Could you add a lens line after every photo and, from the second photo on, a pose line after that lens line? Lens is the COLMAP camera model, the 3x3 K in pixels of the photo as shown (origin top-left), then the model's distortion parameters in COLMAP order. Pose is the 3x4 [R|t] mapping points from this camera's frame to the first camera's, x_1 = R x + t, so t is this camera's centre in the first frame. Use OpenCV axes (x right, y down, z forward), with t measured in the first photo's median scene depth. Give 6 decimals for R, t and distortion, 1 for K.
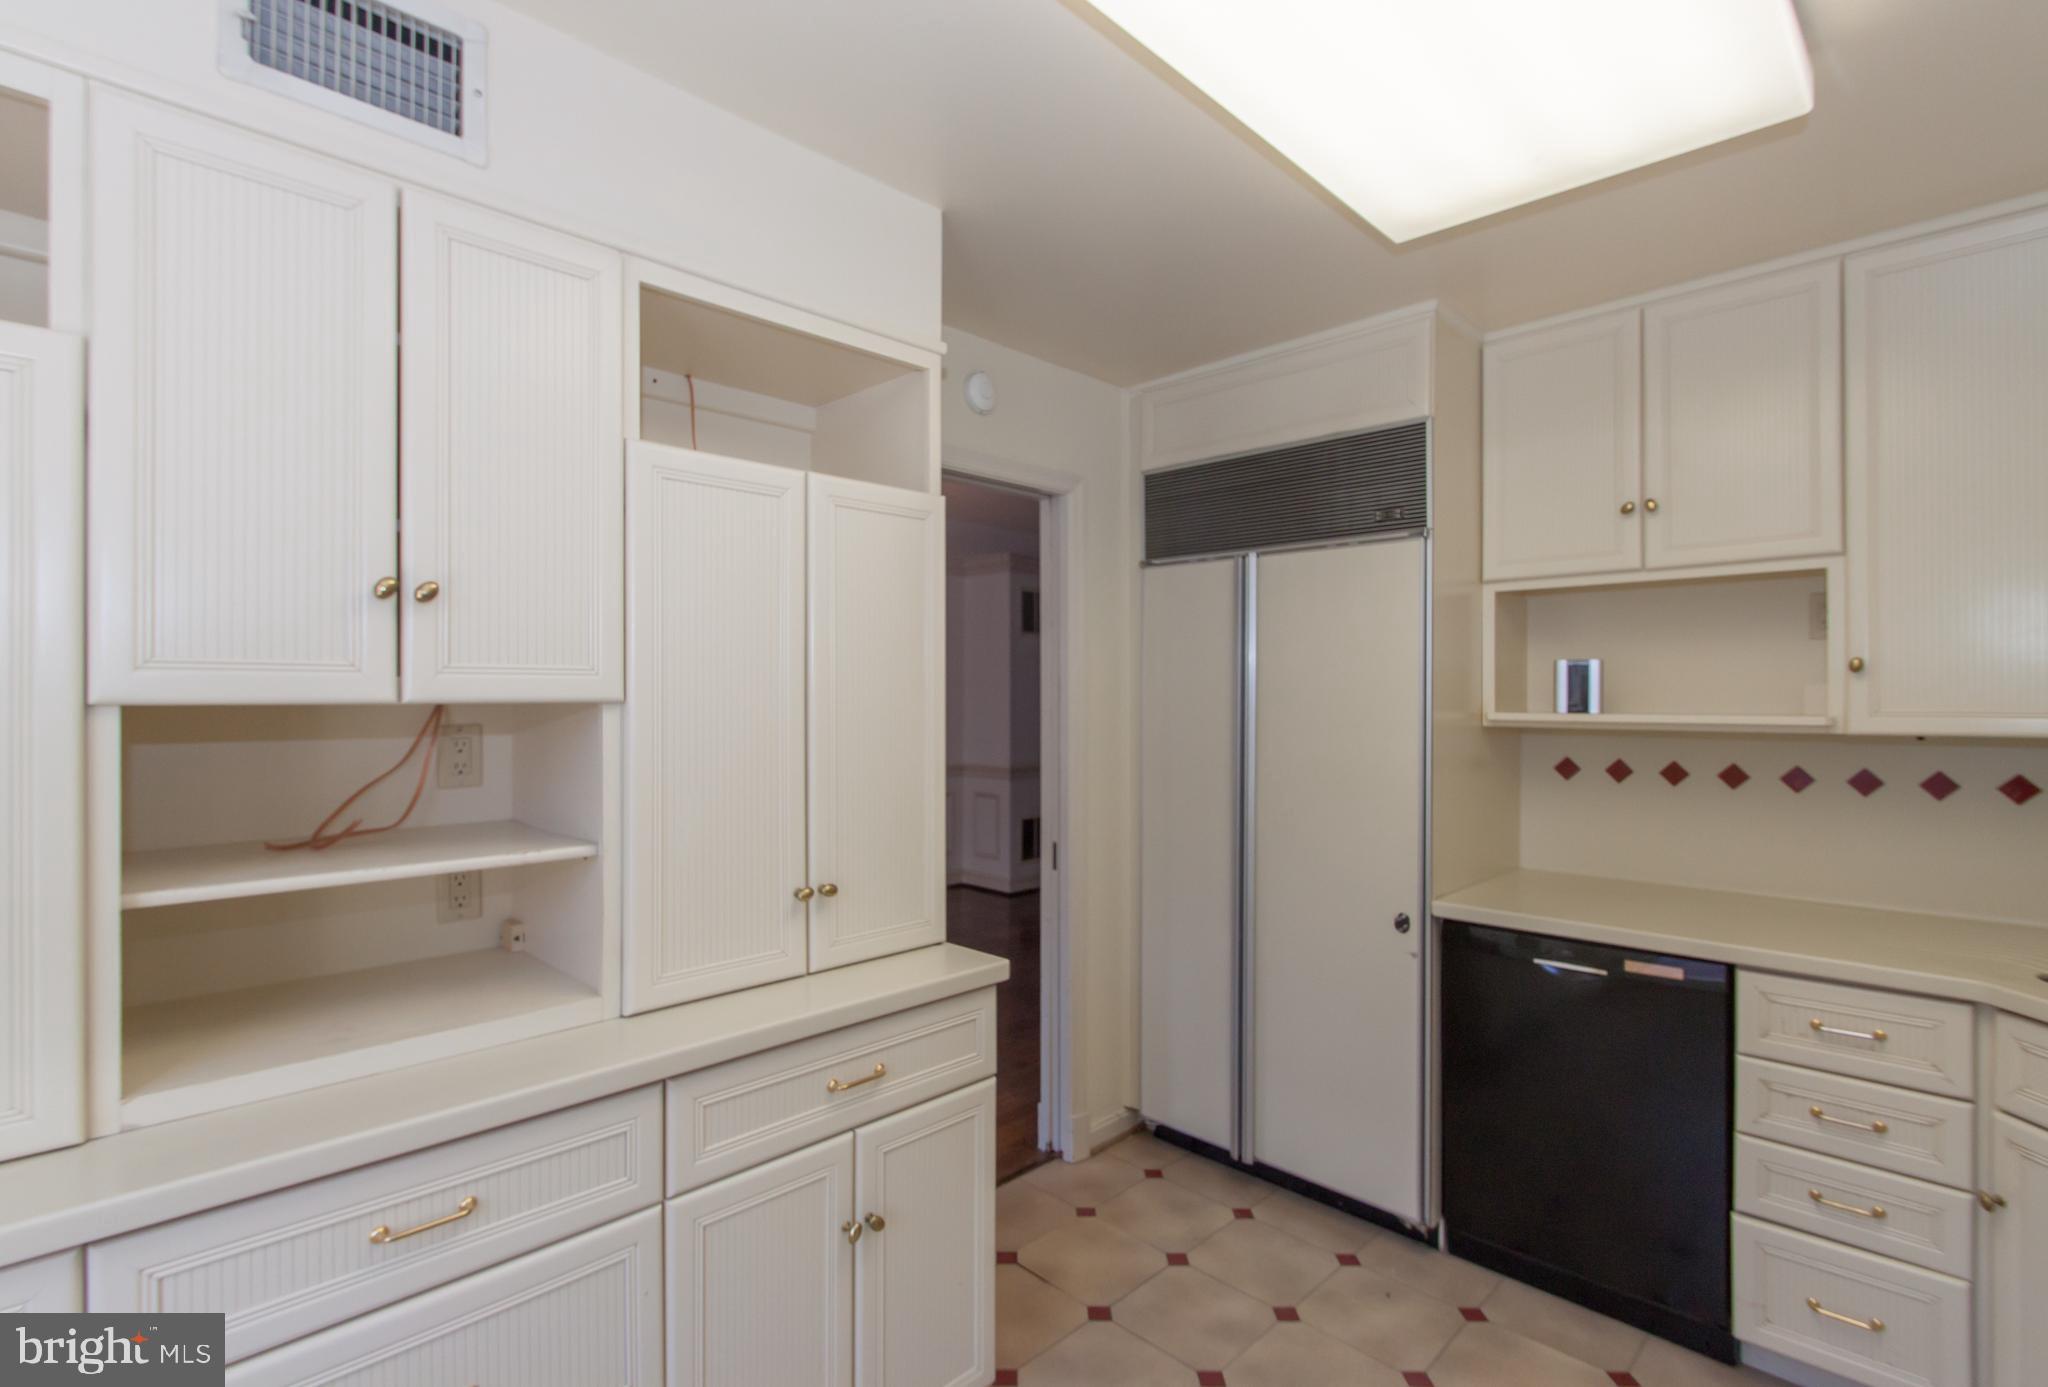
lens RADIAL K [[970.6, 0, 1024.0], [0, 970.6, 693.5], [0, 0, 1]] dist [0.000039, -0.002211]
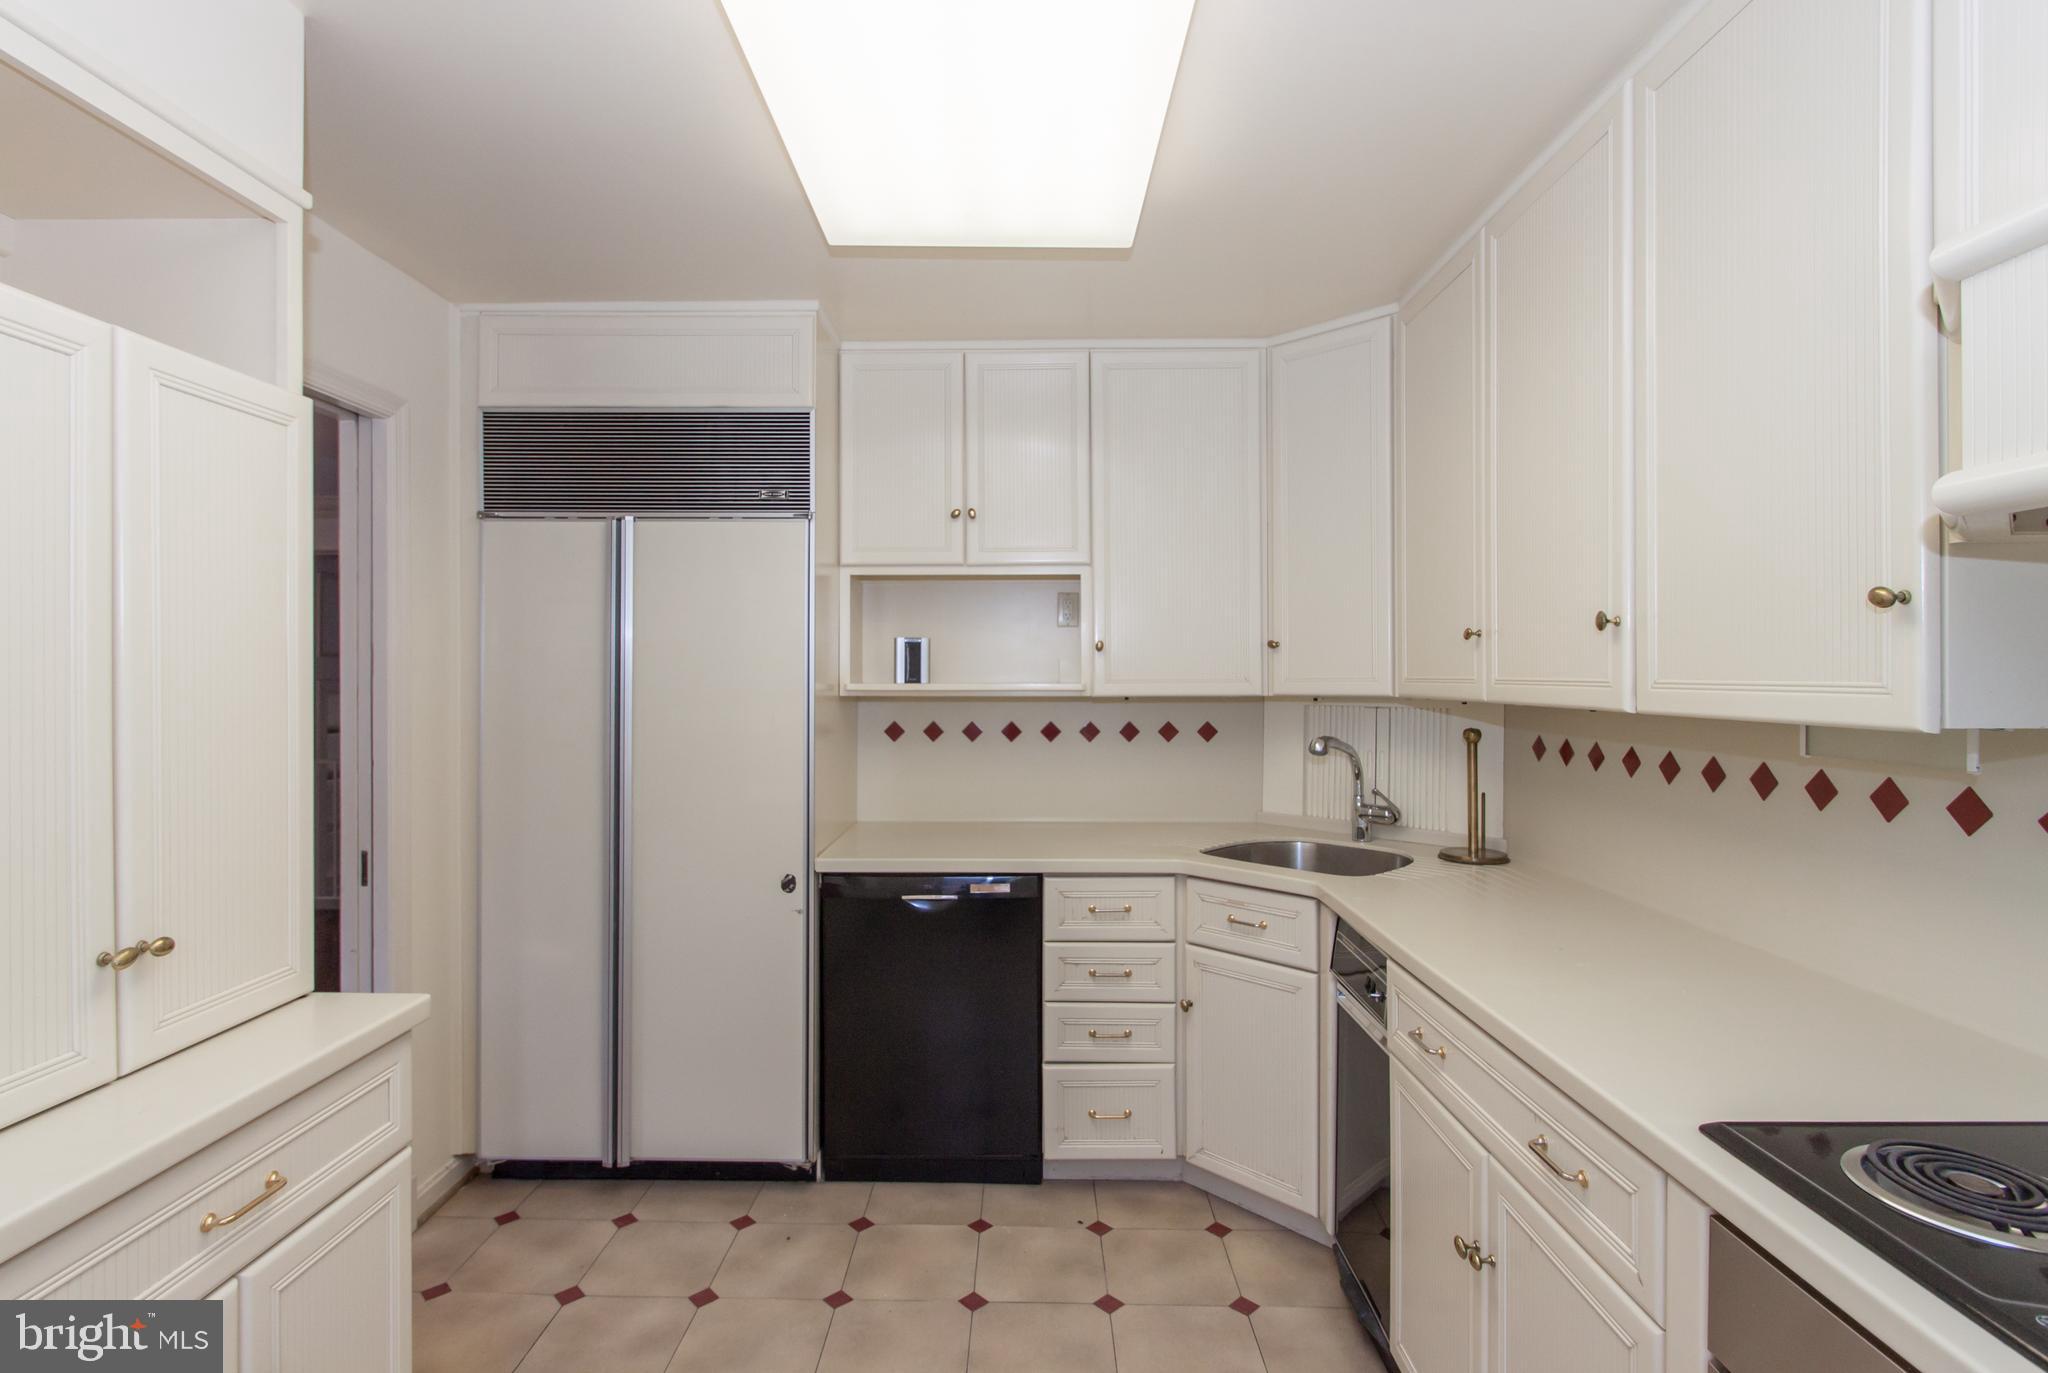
lens RADIAL K [[977.9, 0, 1022.4], [0, 977.9, 669.1], [0, 0, 1]] dist [-0.003654, 0.000445]
pose [[0.720846, 0.002061, 0.693092, -0.165204], [-0.000920, 0.999998, -0.002017, 0.005704], [-0.693094, 0.000816, 0.720847, 0.059235]]
